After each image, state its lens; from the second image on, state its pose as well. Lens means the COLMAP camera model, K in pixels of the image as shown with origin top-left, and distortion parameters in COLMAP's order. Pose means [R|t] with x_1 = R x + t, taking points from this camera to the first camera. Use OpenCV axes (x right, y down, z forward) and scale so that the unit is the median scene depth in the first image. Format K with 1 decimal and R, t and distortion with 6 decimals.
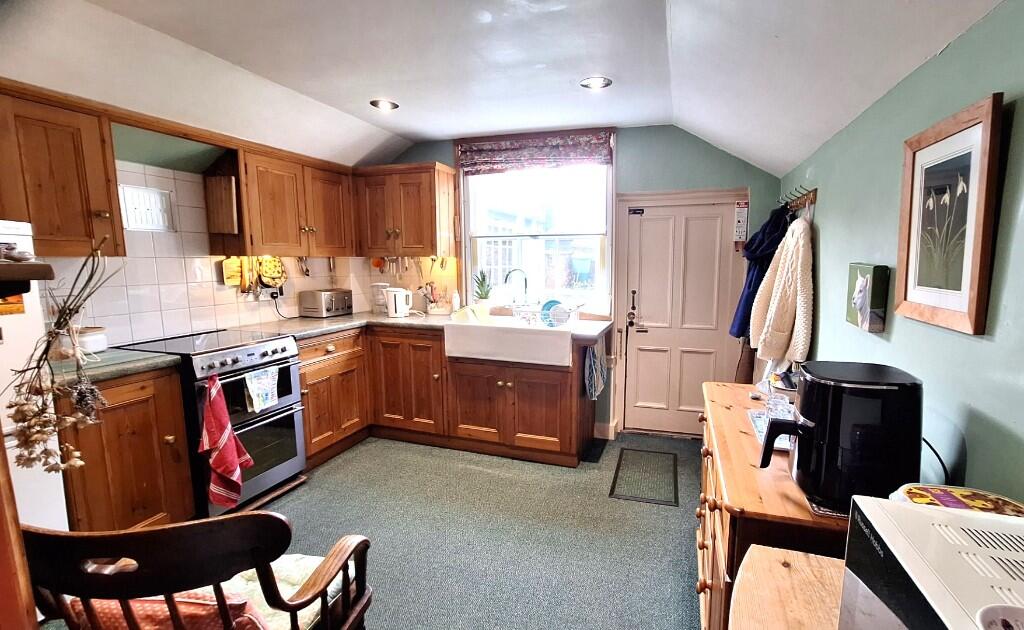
lens RADIAL K [[451.3, 0, 518.4], [0, 451.3, 317.2], [0, 0, 1]] dist [-0.002208, -0.000059]
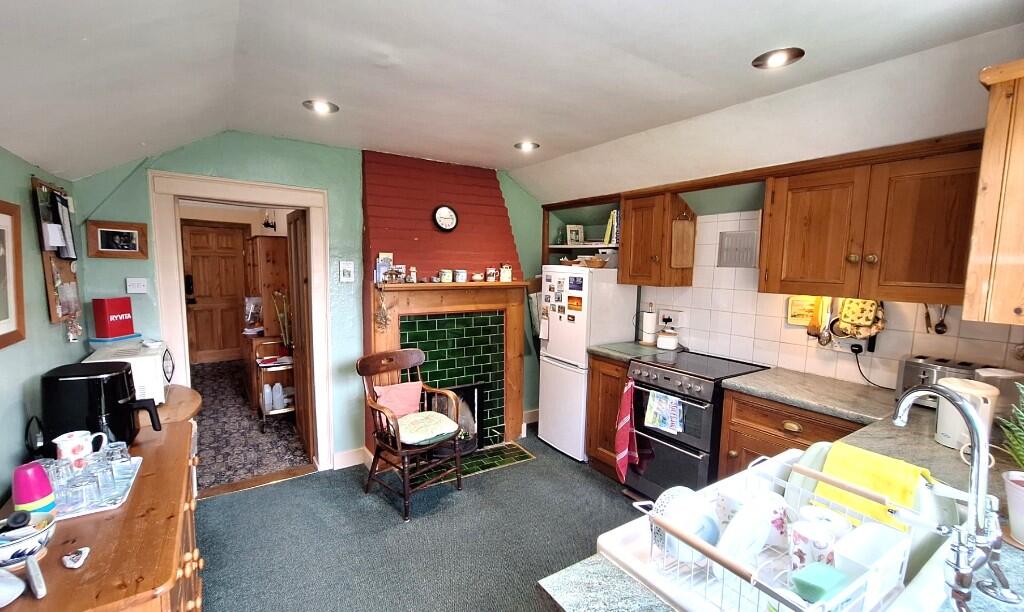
lens RADIAL K [[440.3, 0, 512.2], [0, 440.3, 311.2], [0, 0, 1]] dist [-0.001031, -0.000090]
pose [[-0.593495, 0.073682, -0.801458, 0.366456], [-0.122399, 0.975955, 0.180363, -0.169981], [0.795476, 0.205142, -0.570206, 0.956573]]
